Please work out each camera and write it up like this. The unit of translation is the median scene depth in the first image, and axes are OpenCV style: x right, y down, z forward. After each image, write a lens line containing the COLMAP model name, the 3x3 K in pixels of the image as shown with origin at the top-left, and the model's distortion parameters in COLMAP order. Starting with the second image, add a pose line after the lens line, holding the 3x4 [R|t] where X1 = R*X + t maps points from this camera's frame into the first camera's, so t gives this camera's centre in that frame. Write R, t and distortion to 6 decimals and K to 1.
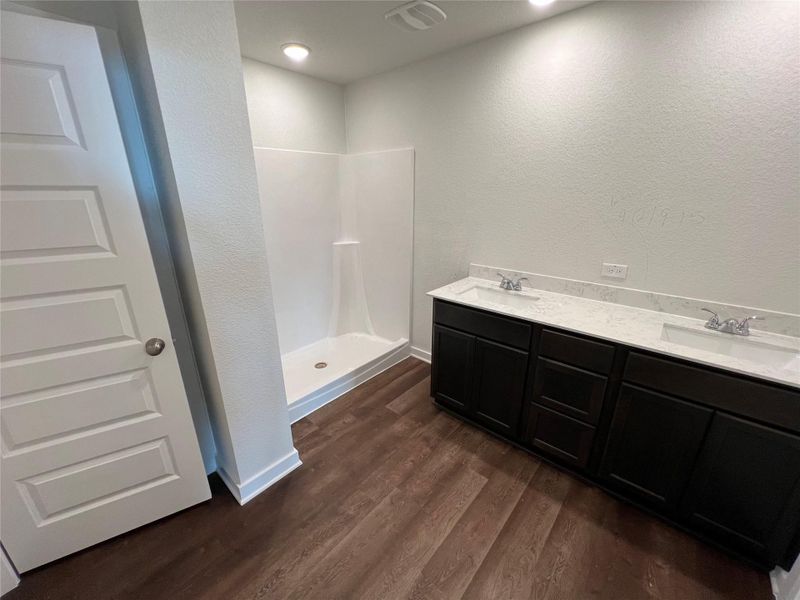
lens RADIAL K [[320.3, 0, 398.6], [0, 320.3, 296.8], [0, 0, 1]] dist [-0.003380, -0.000164]
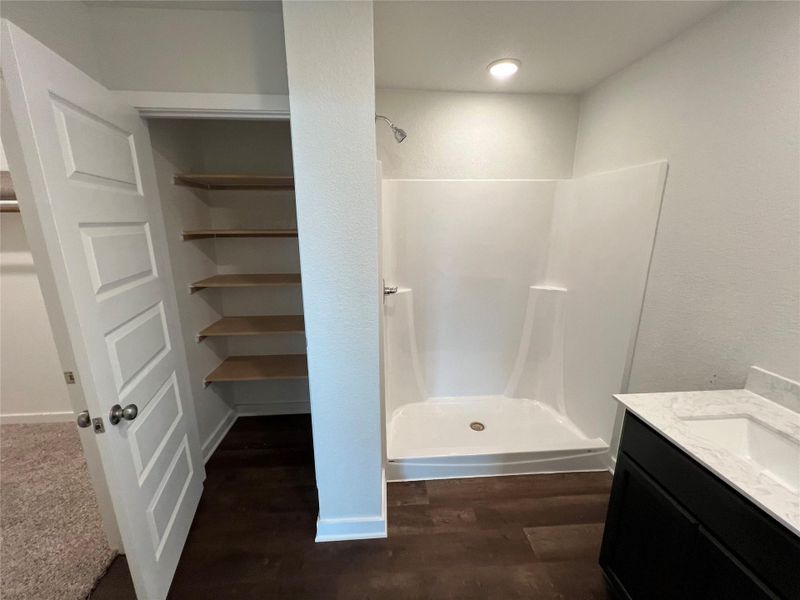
lens RADIAL K [[320.3, 0, 398.6], [0, 320.3, 296.8], [0, 0, 1]] dist [-0.003380, -0.000164]
pose [[0.711211, 0.165333, -0.683260, 0.152637], [-0.224489, 0.974474, 0.002129, -0.085864], [0.666171, 0.151870, 0.730172, 0.232712]]
